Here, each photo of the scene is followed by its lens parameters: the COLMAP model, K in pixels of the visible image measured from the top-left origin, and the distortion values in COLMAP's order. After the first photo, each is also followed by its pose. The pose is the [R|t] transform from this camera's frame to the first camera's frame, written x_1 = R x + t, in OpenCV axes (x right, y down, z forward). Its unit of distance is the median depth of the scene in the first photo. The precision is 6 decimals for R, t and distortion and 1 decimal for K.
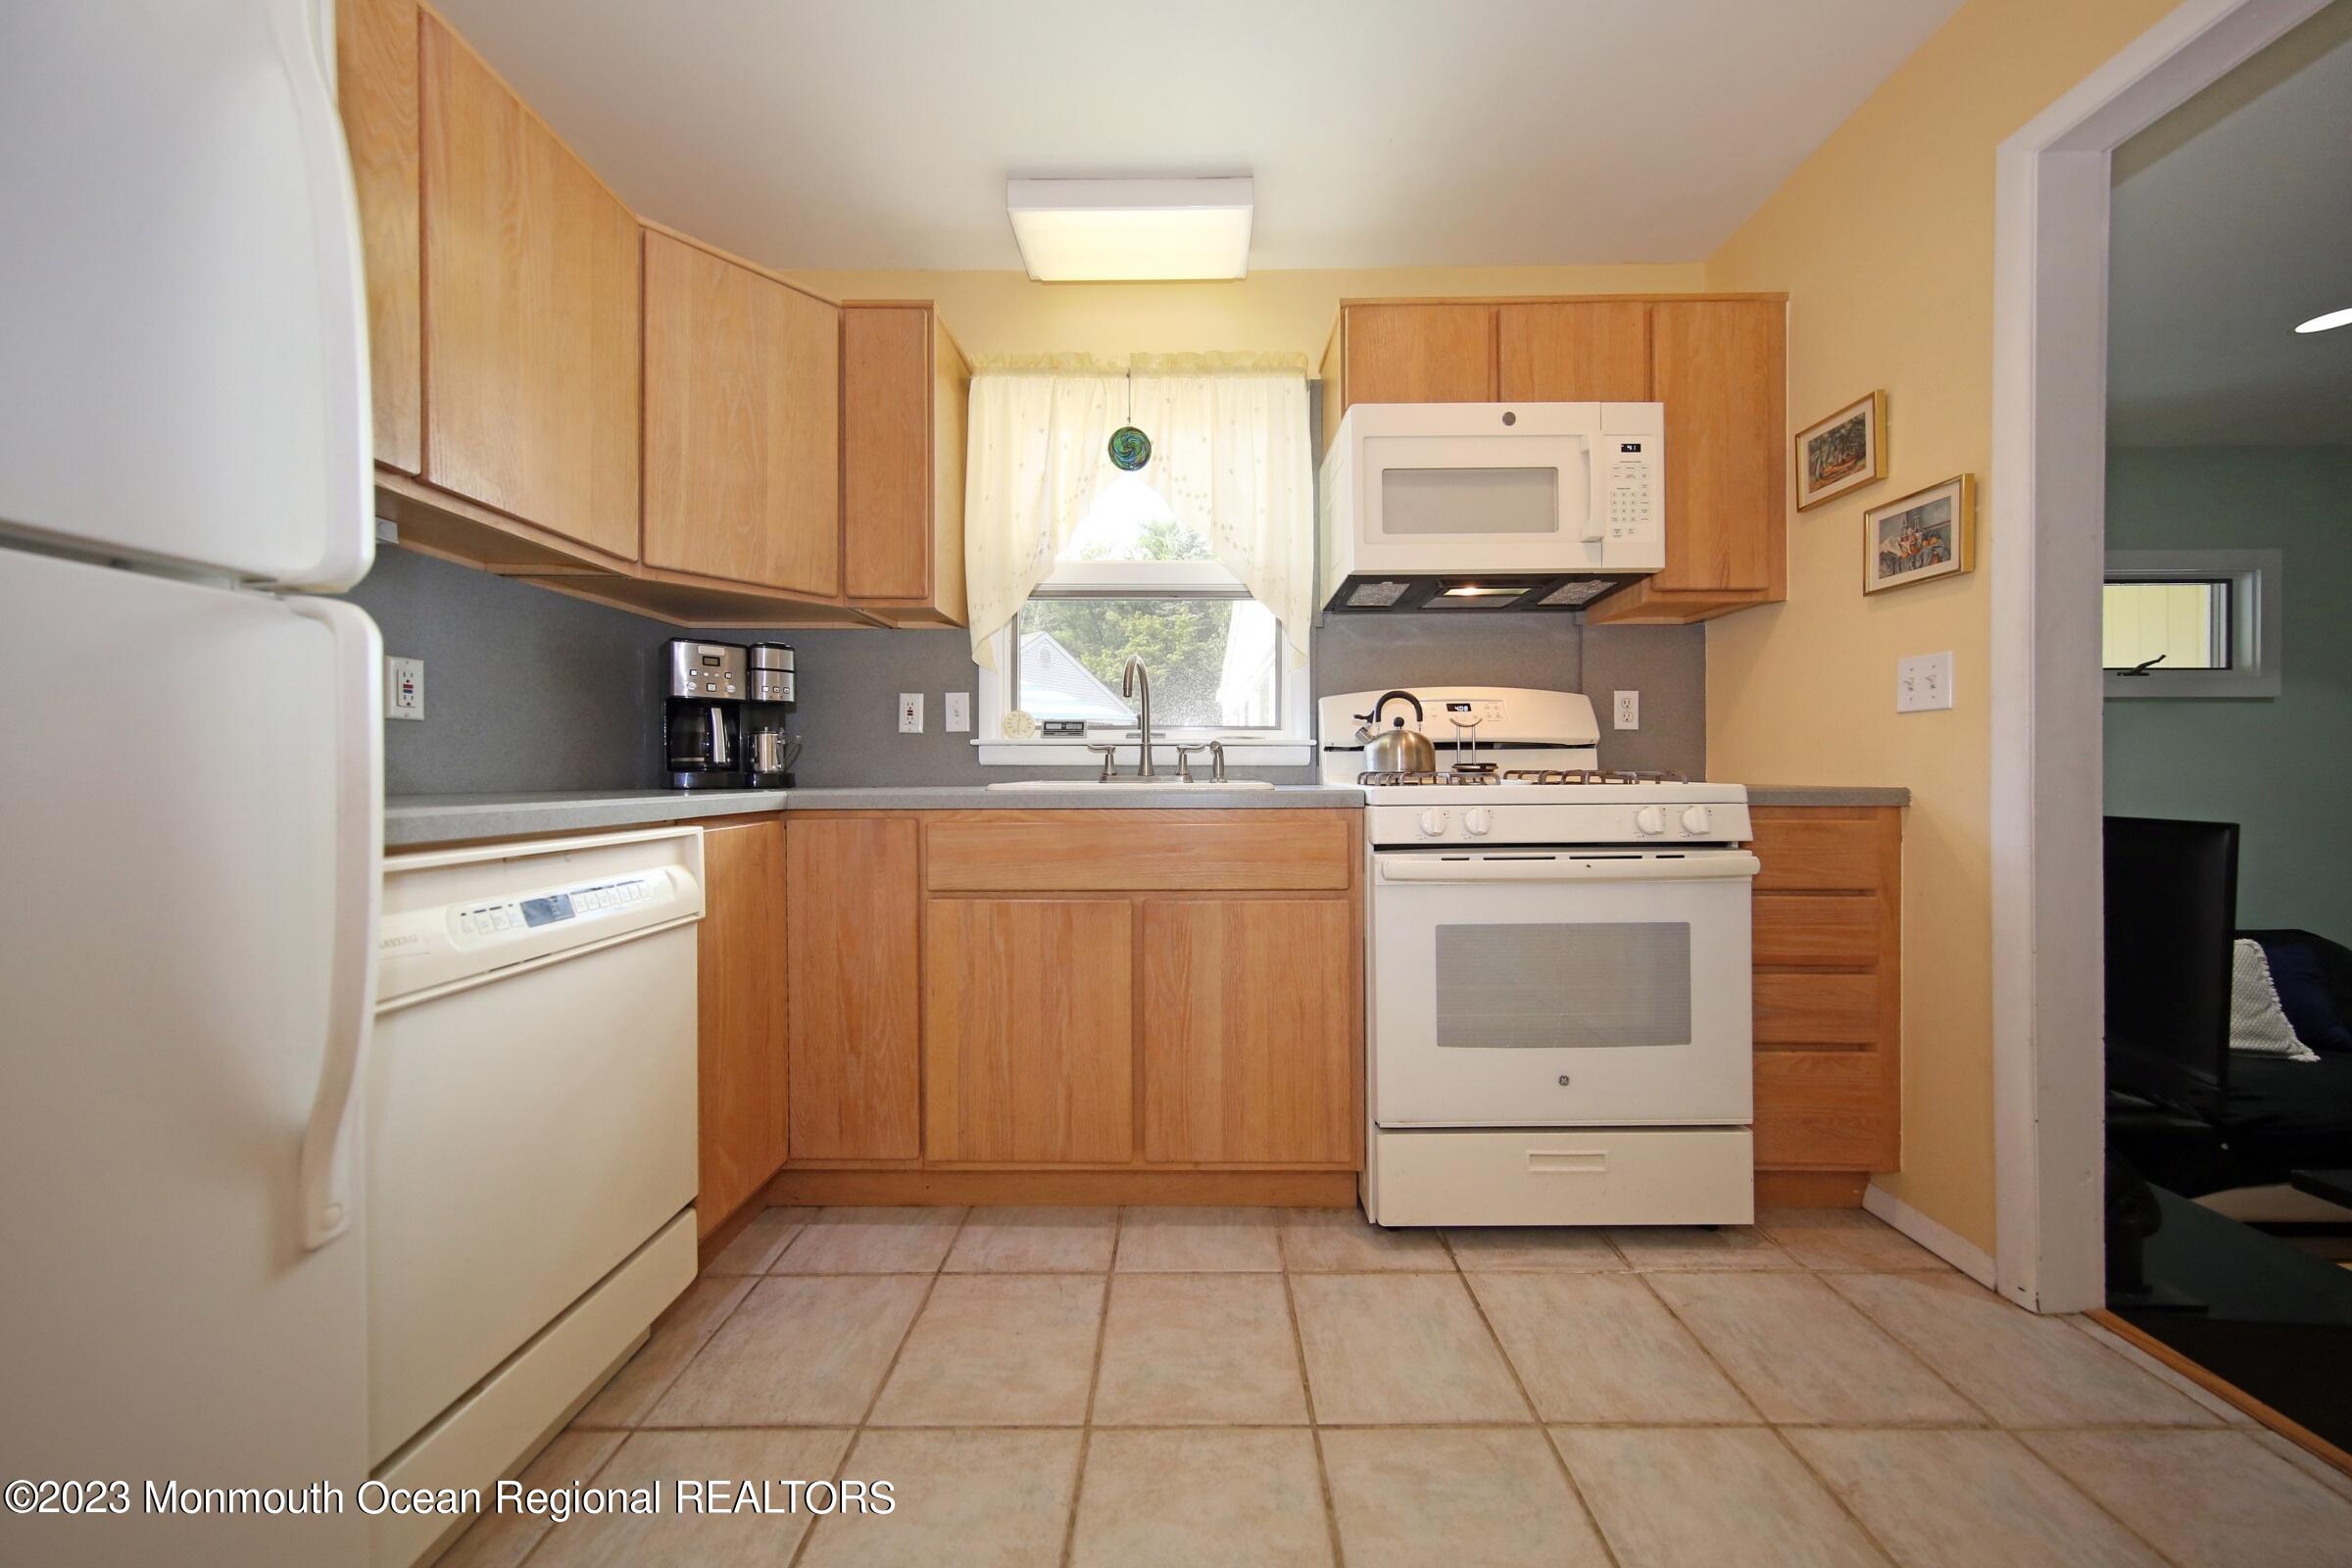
lens RADIAL K [[764.3, 0, 1181.7], [0, 764.3, 777.2], [0, 0, 1]] dist [0.010552, -0.001638]
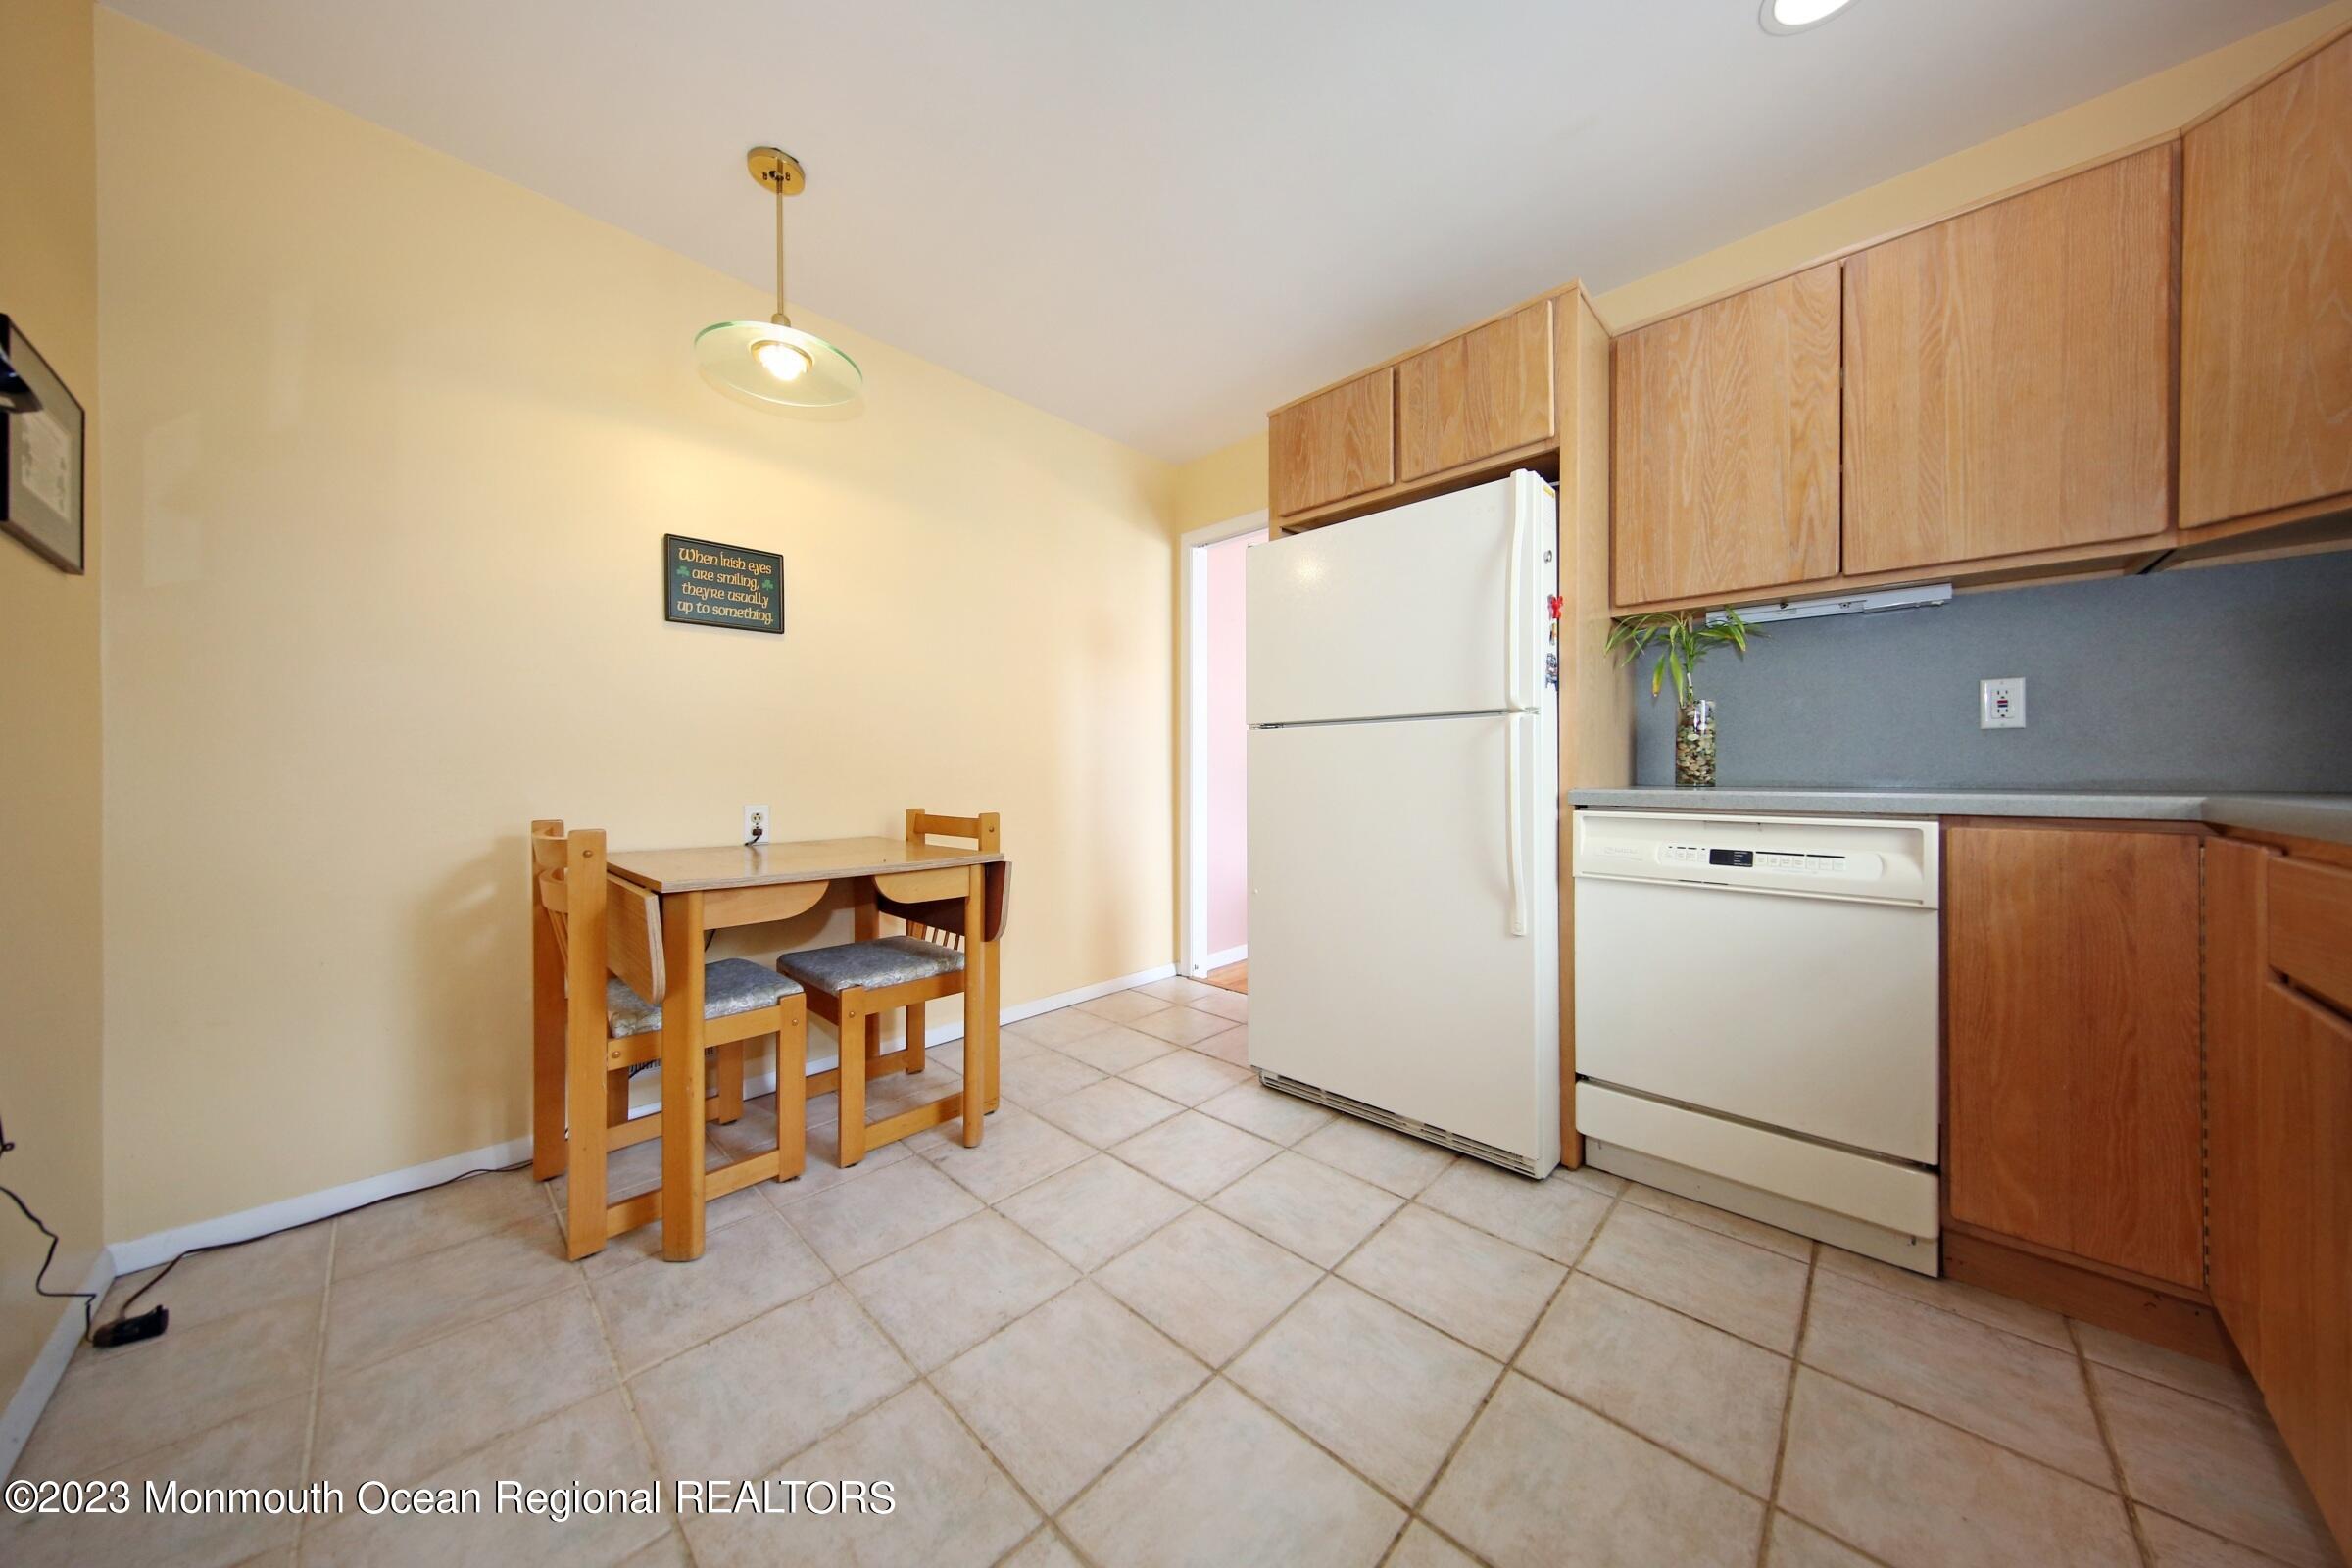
lens RADIAL K [[764.3, 0, 1147.5], [0, 764.3, 762.7], [0, 0, 1]] dist [0.010552, -0.001638]
pose [[-0.711331, -0.005961, -0.702832, 0.729616], [-0.002787, 0.999980, -0.005660, -0.008156], [0.702852, -0.002068, -0.711333, 0.805871]]
